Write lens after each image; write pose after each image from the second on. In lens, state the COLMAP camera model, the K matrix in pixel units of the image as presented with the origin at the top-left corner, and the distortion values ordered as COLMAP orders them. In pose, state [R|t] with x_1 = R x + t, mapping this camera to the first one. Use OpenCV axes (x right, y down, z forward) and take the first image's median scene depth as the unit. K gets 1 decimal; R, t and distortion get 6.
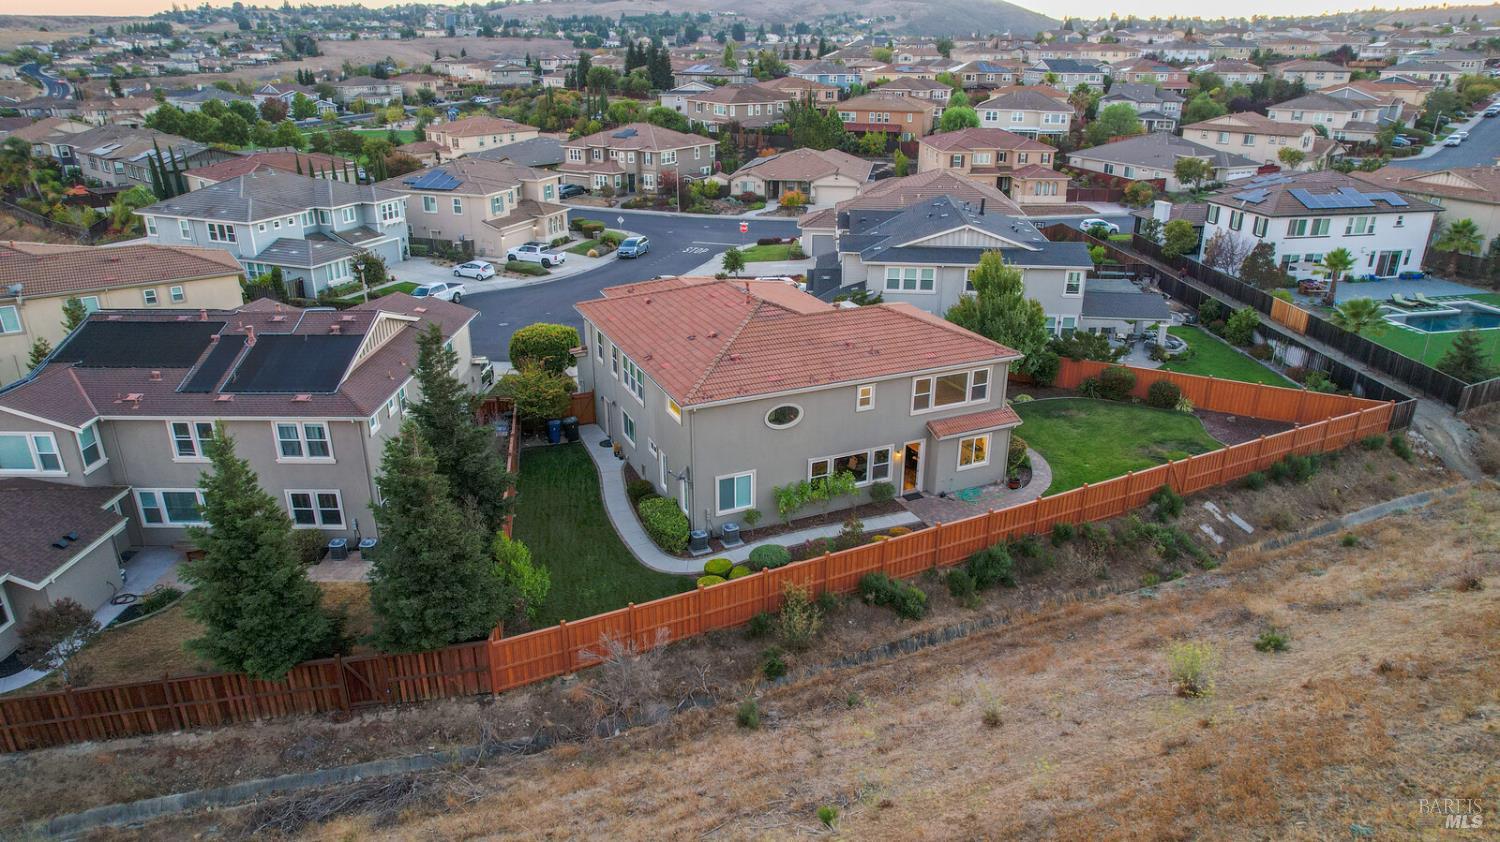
lens RADIAL K [[967.3, 0, 749.7], [0, 967.3, 424.2], [0, 0, 1]] dist [-0.042188, 0.009836]
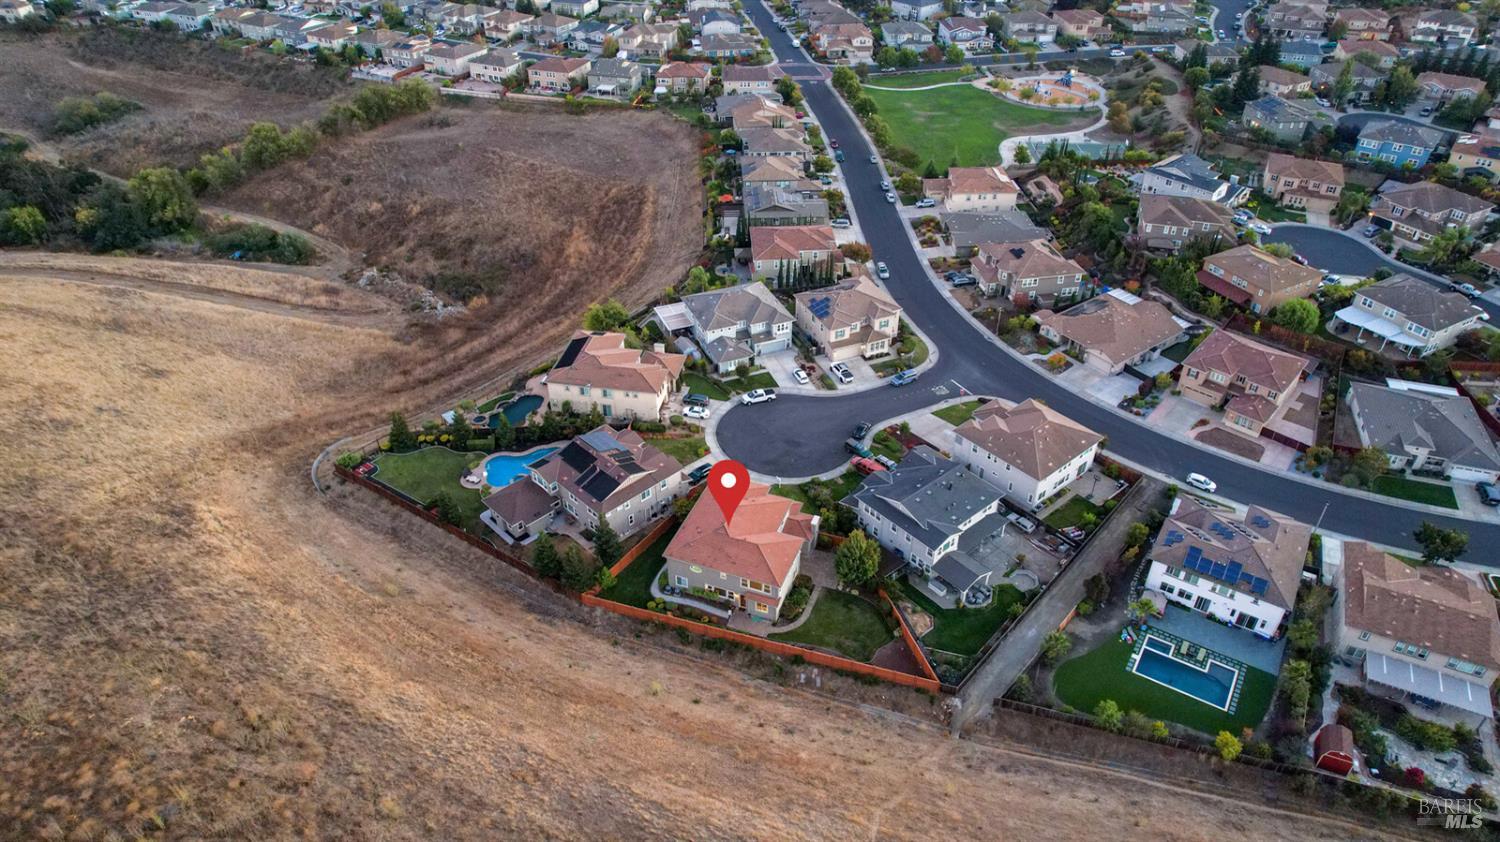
lens RADIAL K [[967.3, 0, 750.1], [0, 967.3, 414.1], [0, 0, 1]] dist [-0.042188, 0.009836]
pose [[0.709486, 0.409564, -0.573486, 0.677517], [-0.262308, 0.908784, 0.324508, -0.592260], [0.654082, -0.079804, 0.752202, -0.470416]]
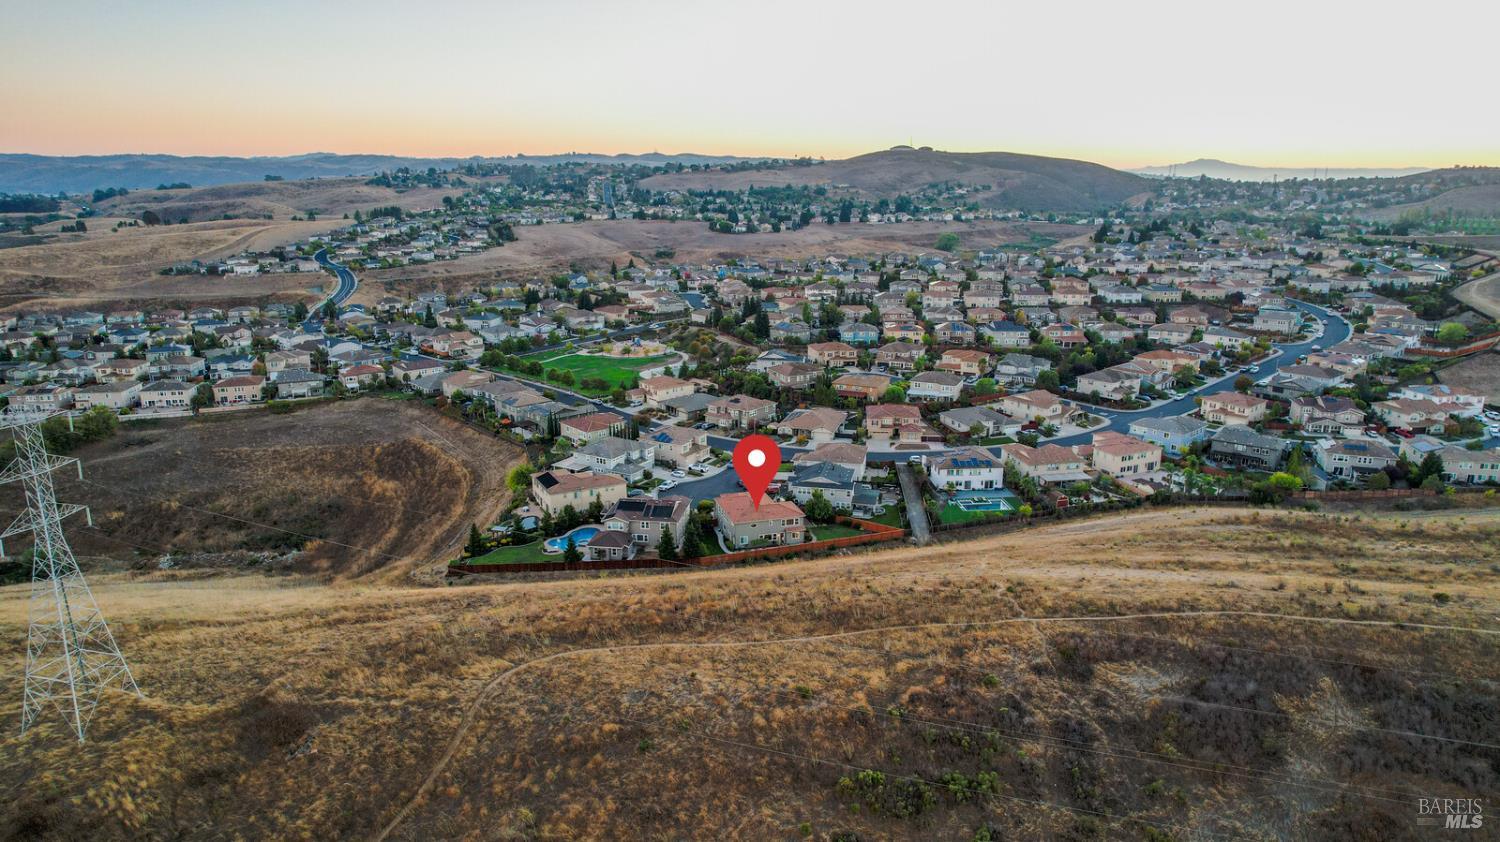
lens RADIAL K [[967.3, 0, 754.1], [0, 967.3, 419.2], [0, 0, 1]] dist [-0.042188, 0.009836]
pose [[0.992564, 0.032099, -0.117412, 0.241463], [-0.046813, 0.991077, -0.124796, 0.027533], [0.112358, 0.129364, 0.985211, -1.611303]]
